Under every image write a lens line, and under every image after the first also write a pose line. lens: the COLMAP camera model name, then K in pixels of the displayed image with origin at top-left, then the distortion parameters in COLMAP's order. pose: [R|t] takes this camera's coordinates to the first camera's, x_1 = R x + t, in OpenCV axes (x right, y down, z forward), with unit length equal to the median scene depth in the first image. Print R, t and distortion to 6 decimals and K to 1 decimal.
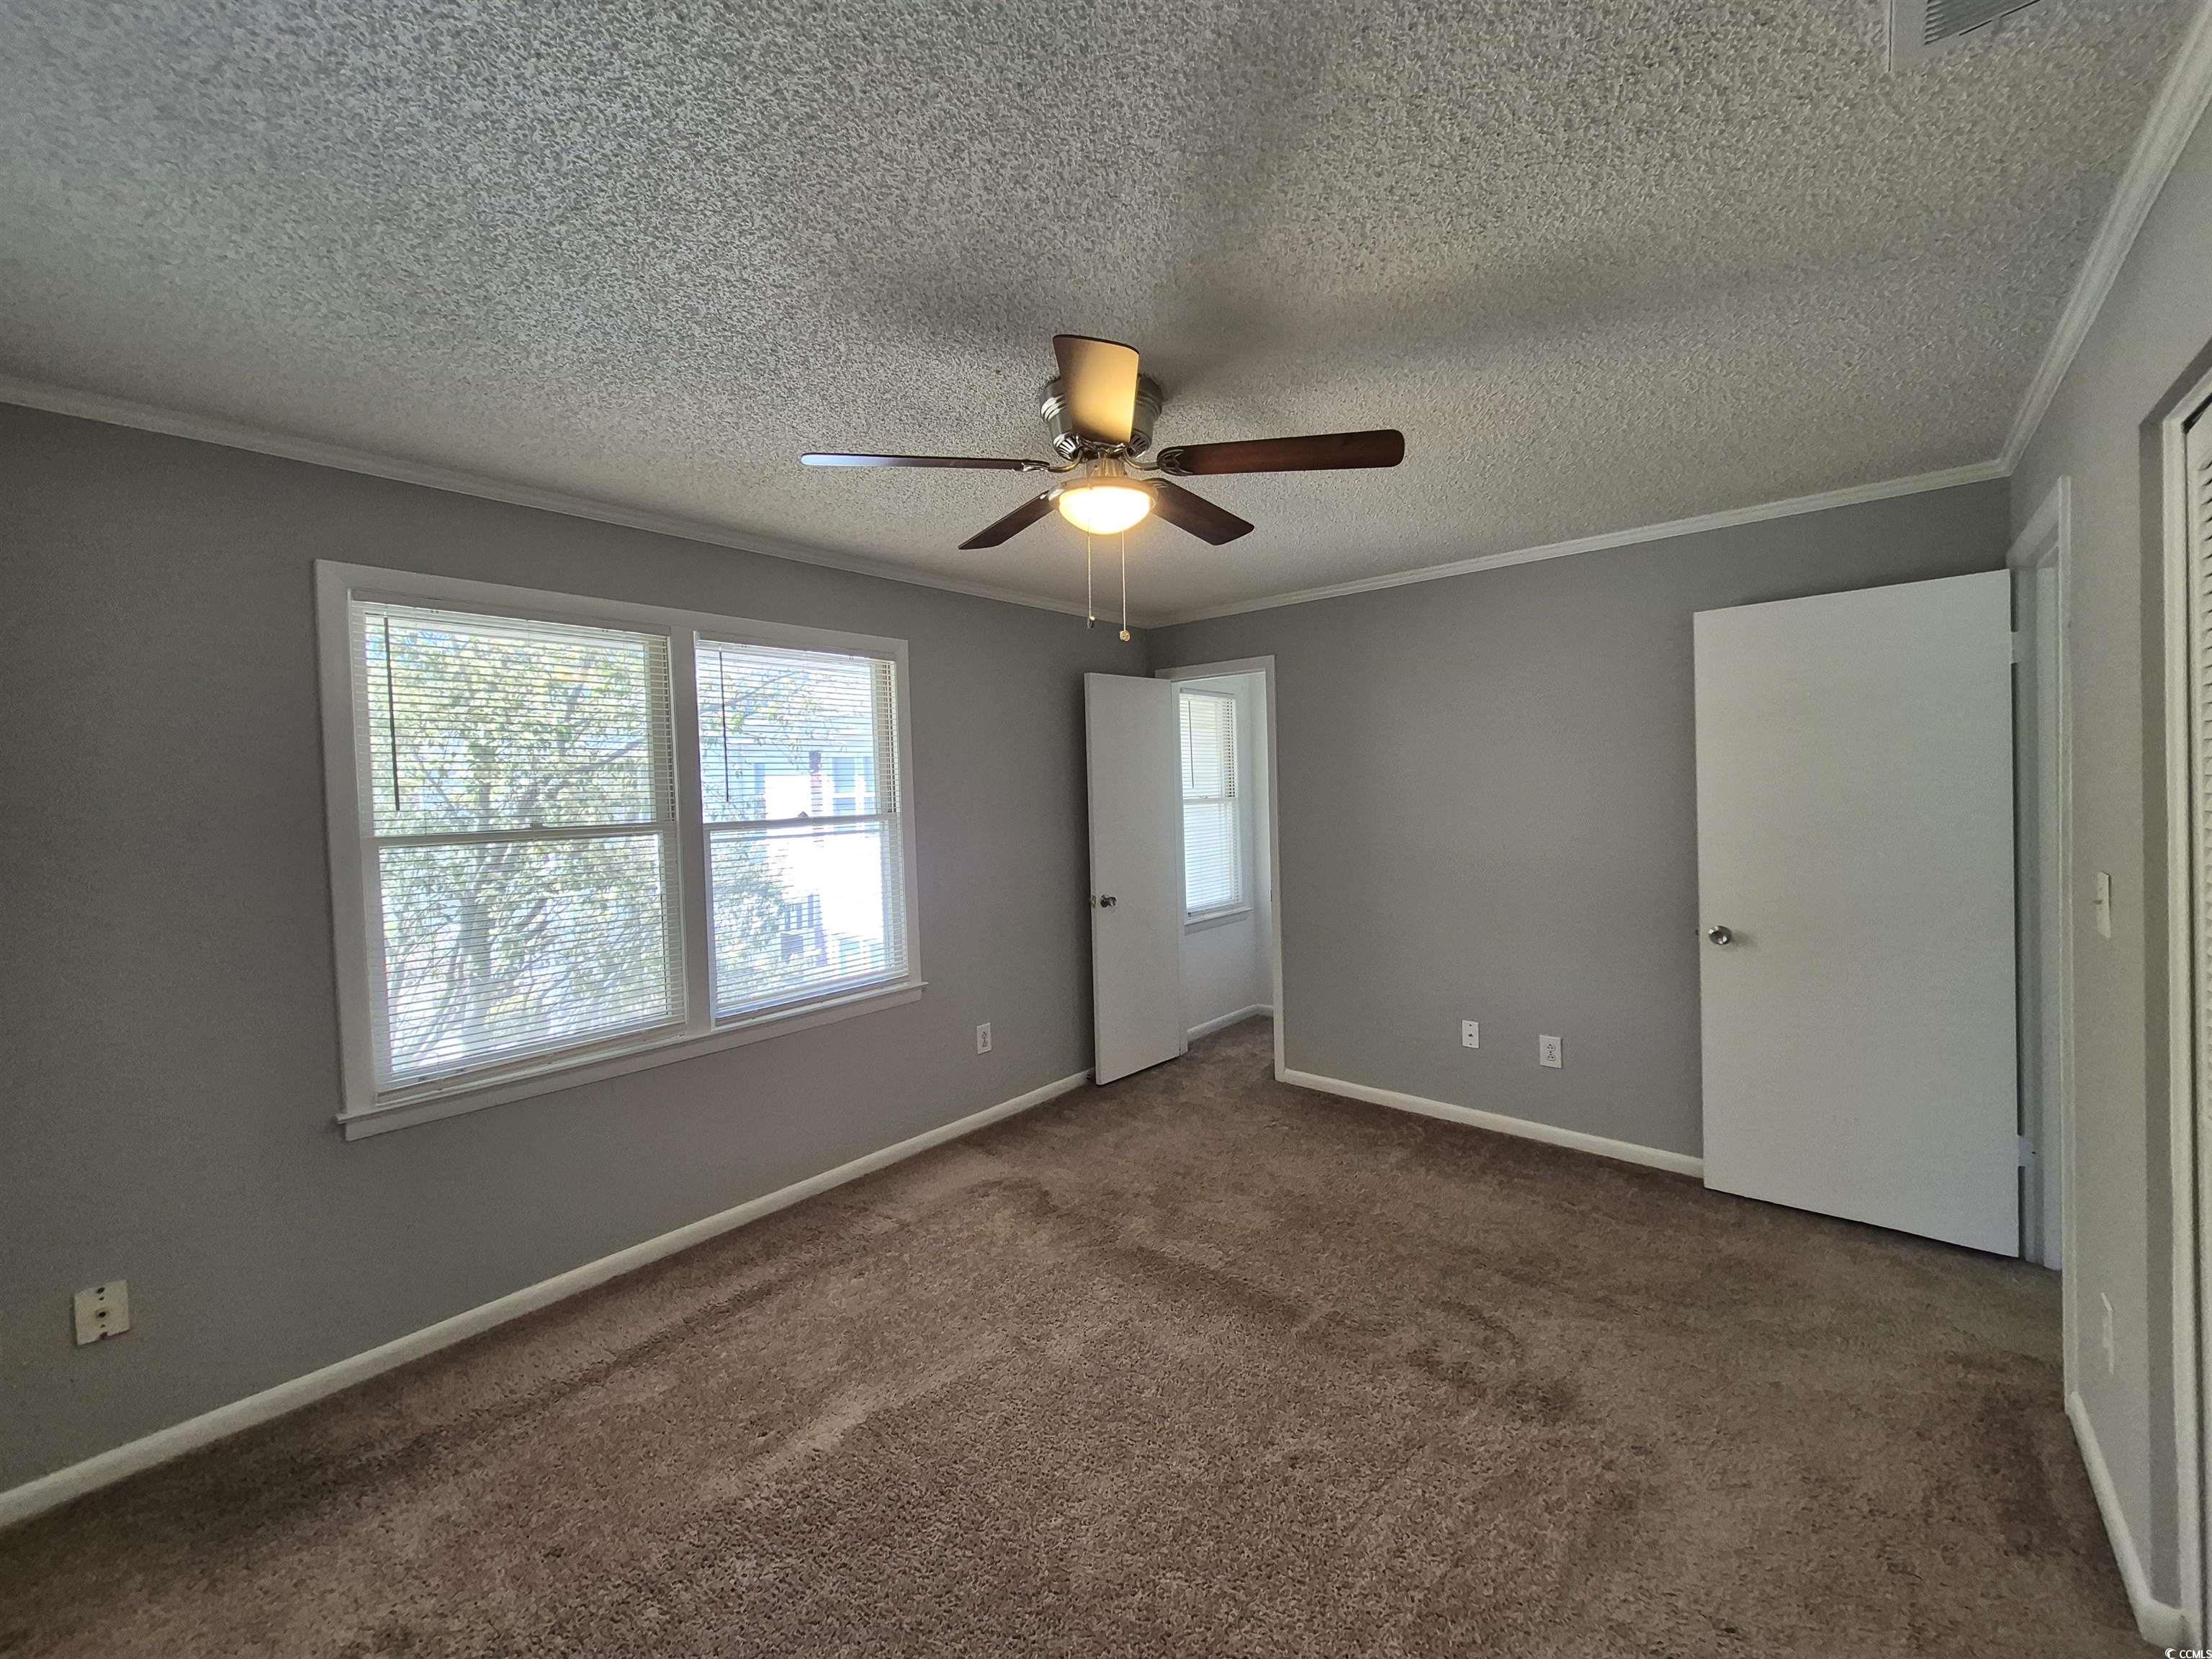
lens RADIAL K [[867.1, 0, 1110.4], [0, 867.1, 811.1], [0, 0, 1]] dist [0.001559, 0.000065]
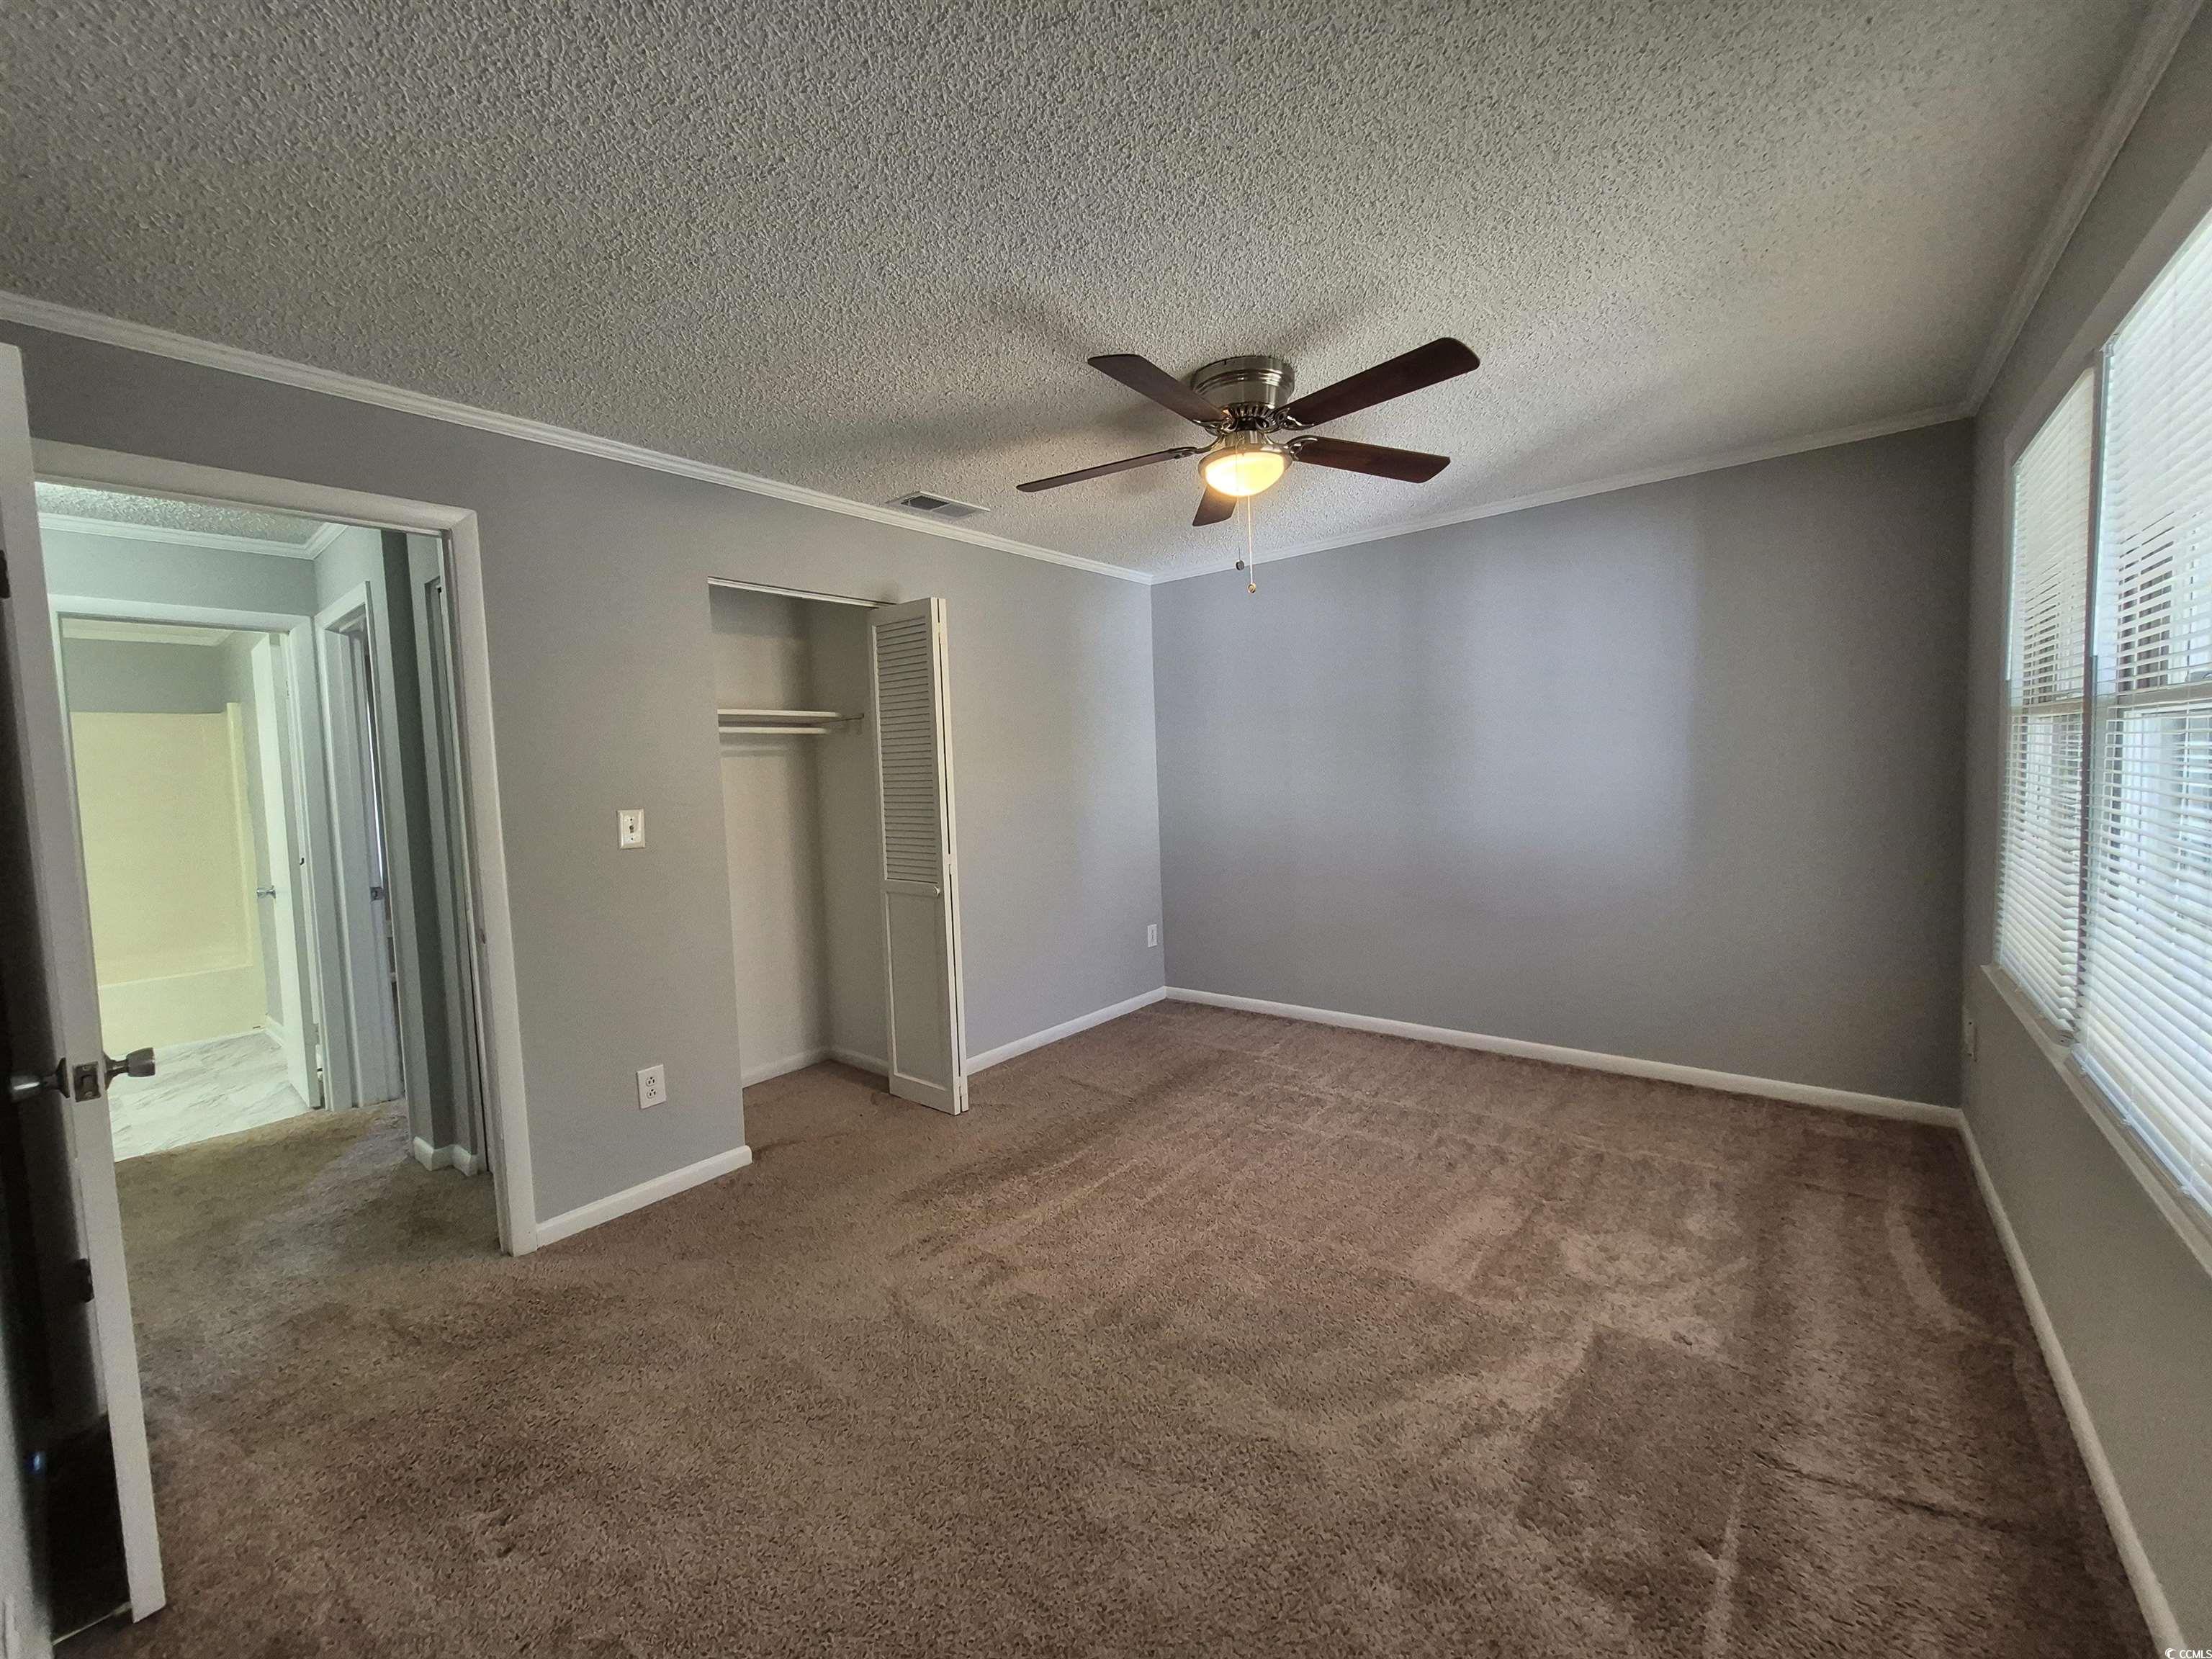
lens RADIAL K [[867.1, 0, 1110.4], [0, 867.1, 811.1], [0, 0, 1]] dist [0.001559, 0.000065]
pose [[-0.996735, 0.068959, -0.042000, 0.174533], [0.065273, 0.994361, 0.083577, -0.003123], [0.047527, 0.080563, -0.995616, 1.524530]]
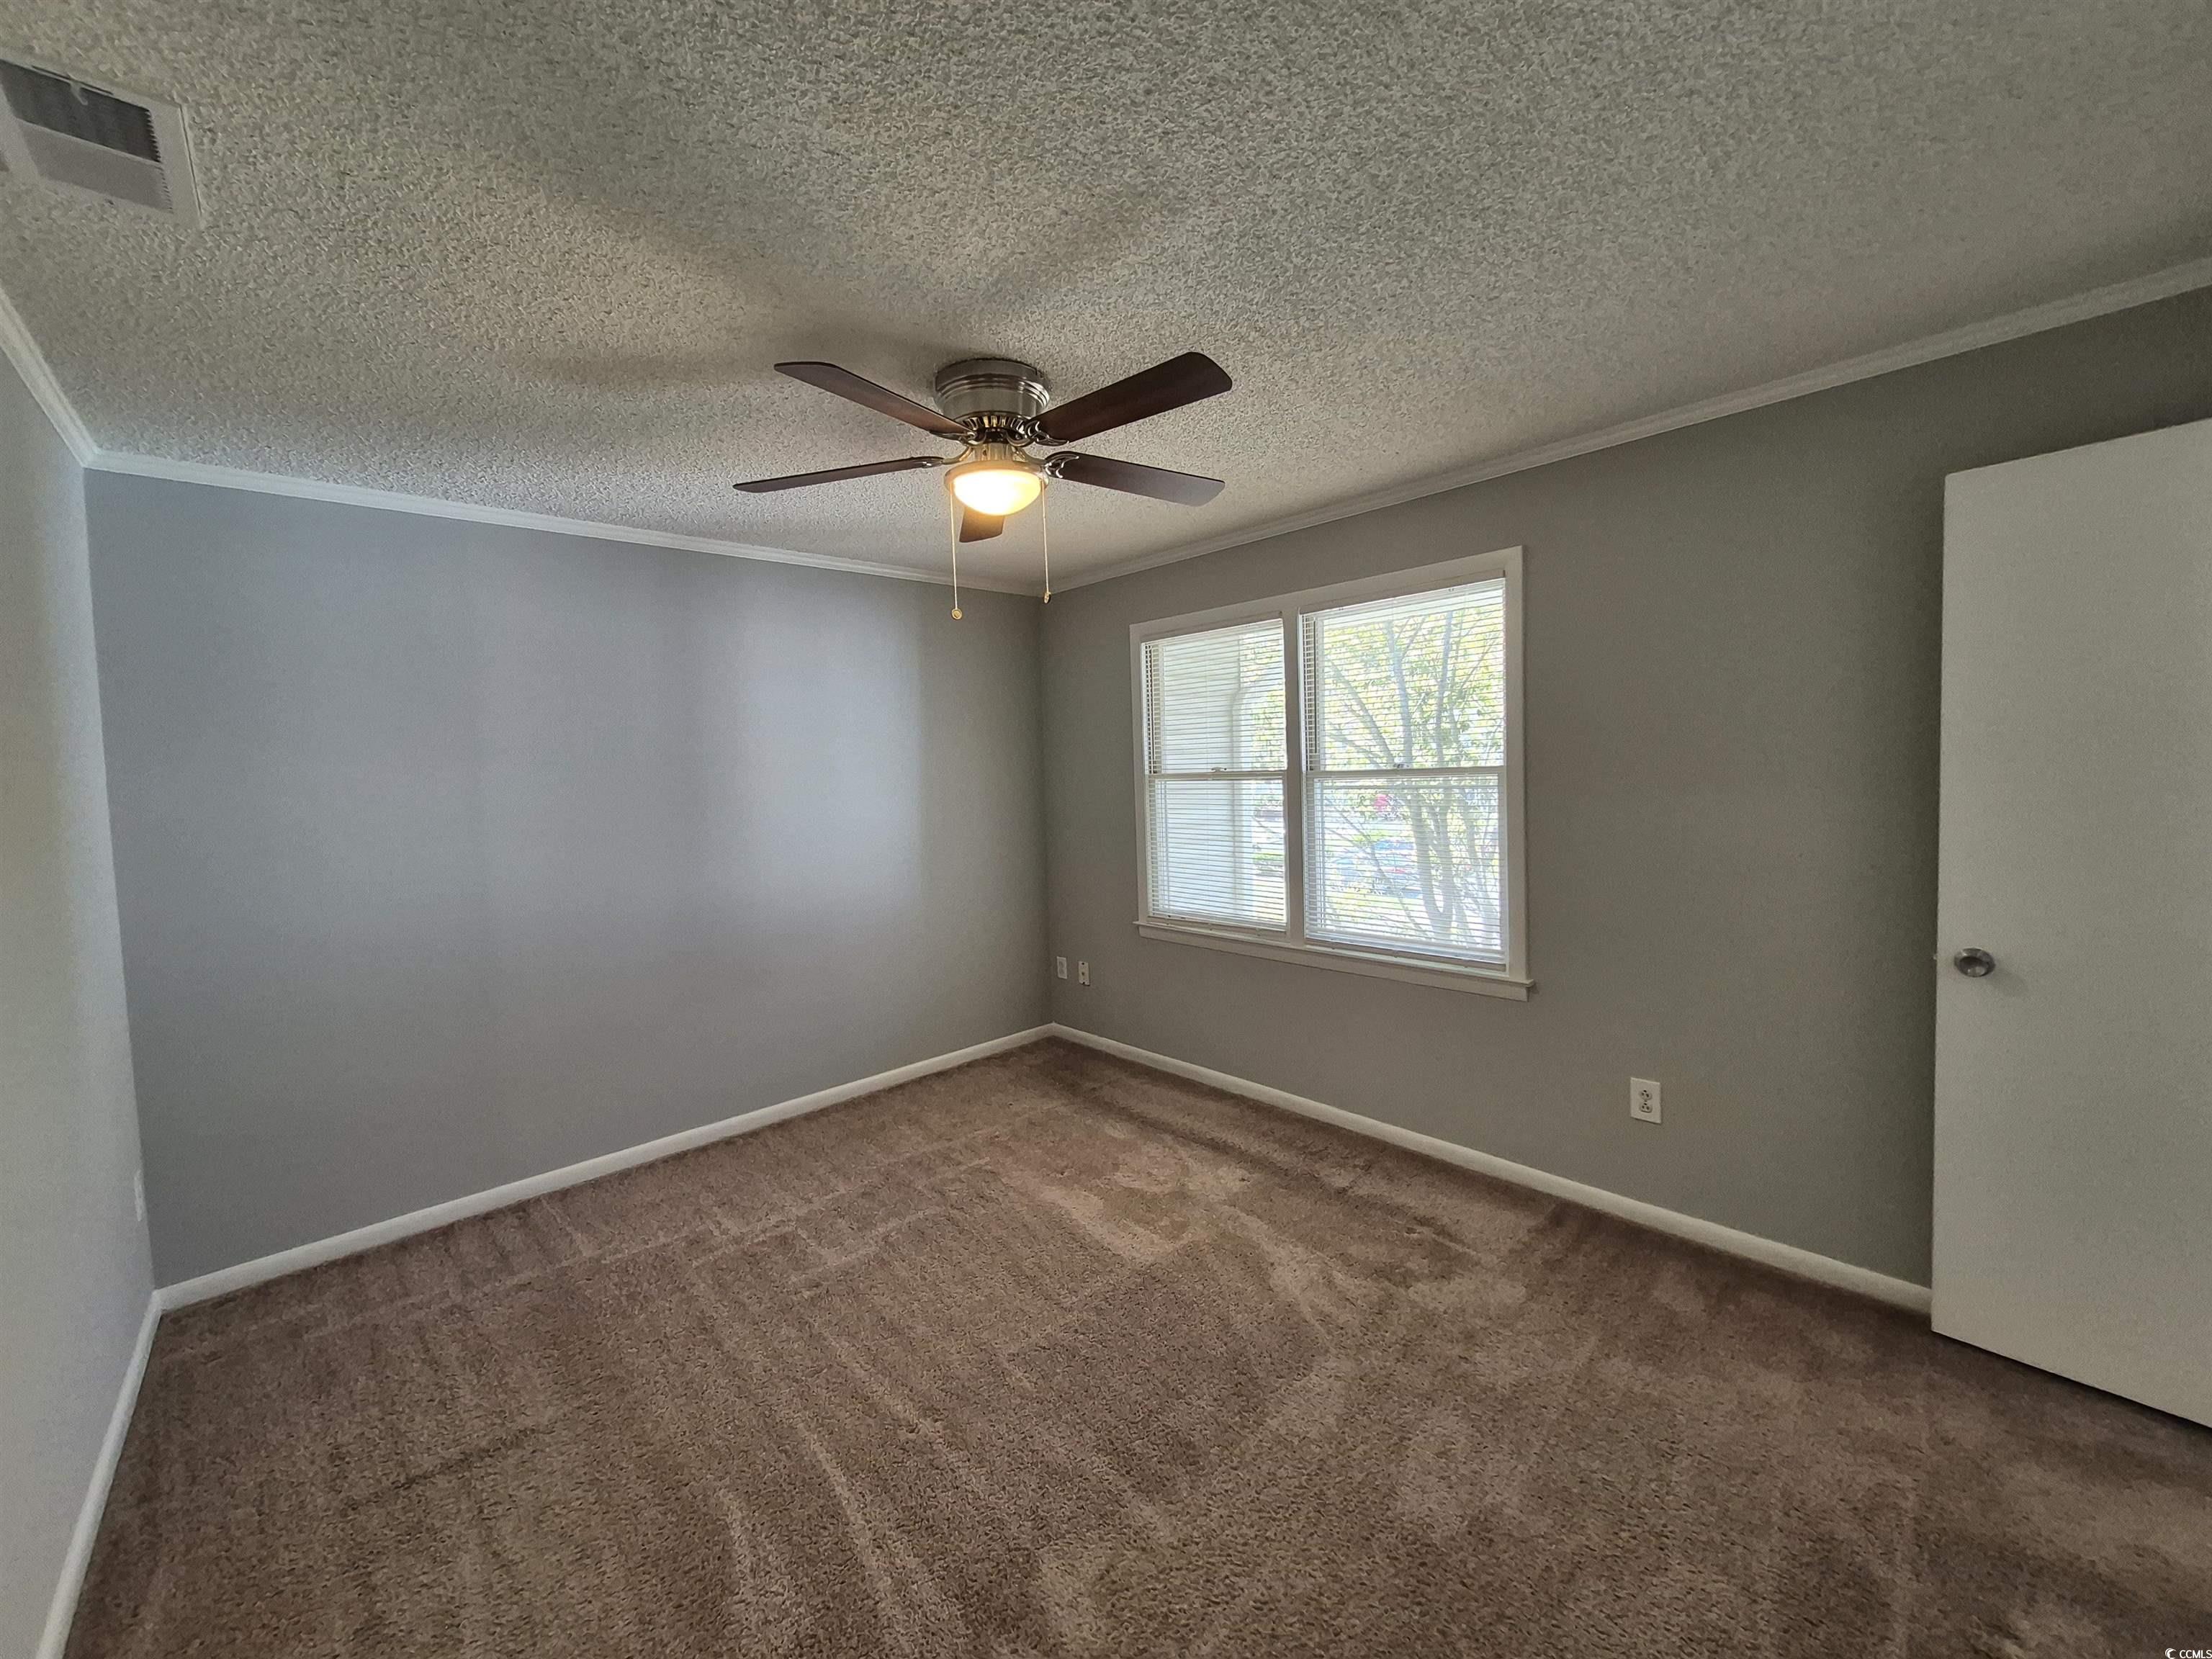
lens RADIAL K [[867.1, 0, 1110.4], [0, 867.1, 811.1], [0, 0, 1]] dist [0.001559, 0.000065]
pose [[-0.095220, 0.085538, -0.991774, 0.730447], [0.010769, 0.996332, 0.084897, -0.036045], [0.995398, -0.002596, -0.095792, 0.855408]]
